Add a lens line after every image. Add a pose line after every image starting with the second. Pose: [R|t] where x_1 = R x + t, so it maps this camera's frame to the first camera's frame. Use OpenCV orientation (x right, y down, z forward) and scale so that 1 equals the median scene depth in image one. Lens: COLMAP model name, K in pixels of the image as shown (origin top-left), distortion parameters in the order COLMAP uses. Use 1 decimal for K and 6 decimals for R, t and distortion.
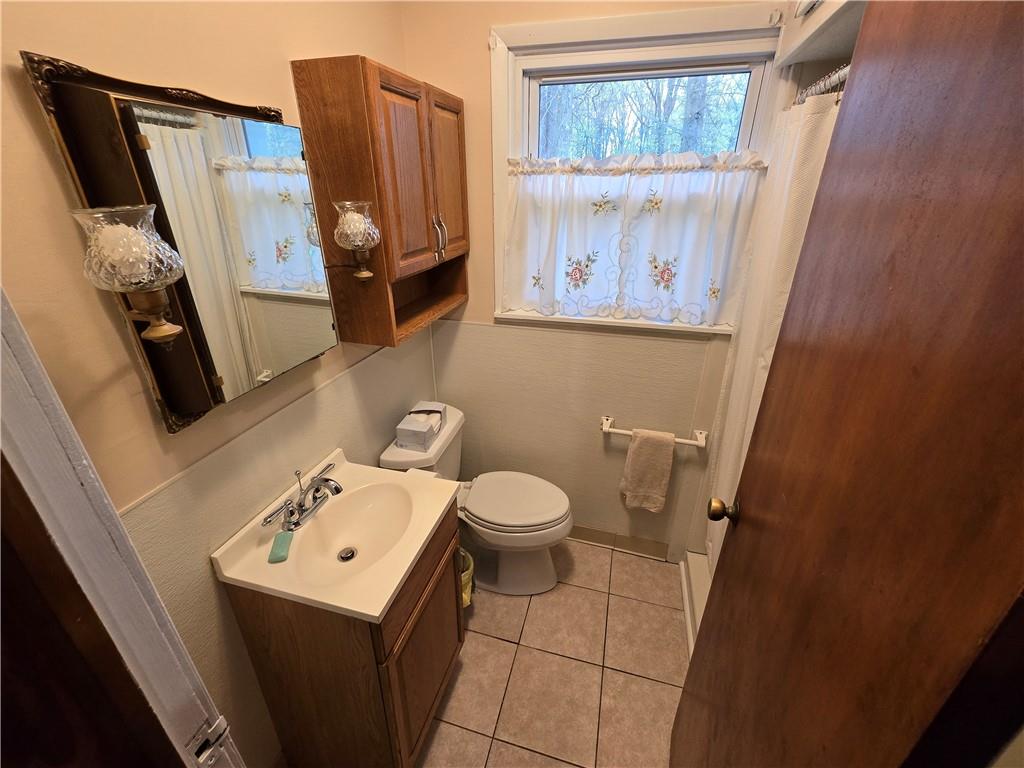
lens RADIAL K [[422.6, 0, 514.0], [0, 422.6, 380.6], [0, 0, 1]] dist [-0.007195, 0.001768]
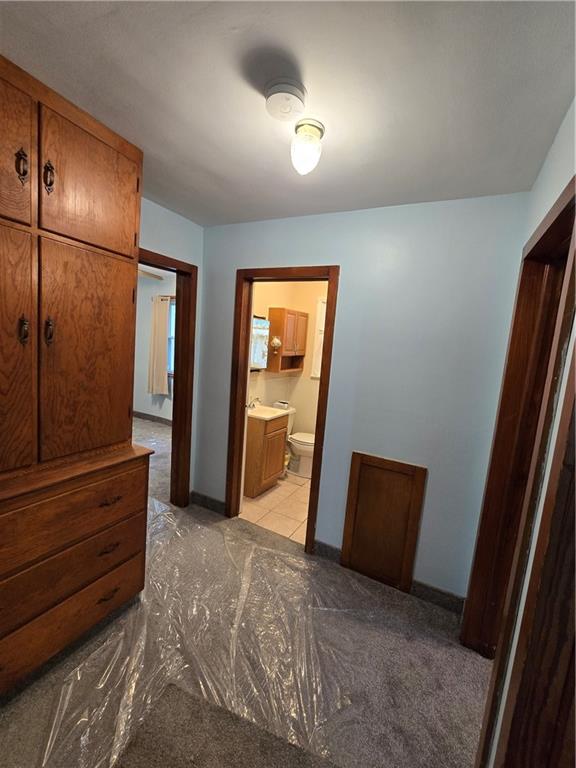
lens RADIAL K [[316.9, 0, 289.4], [0, 316.9, 382.2], [0, 0, 1]] dist [-0.007195, 0.001768]
pose [[0.969536, 0.106118, -0.220768, 0.494519], [-0.167102, 0.945535, -0.279357, 0.870125], [0.179099, 0.307737, 0.934463, -1.796995]]
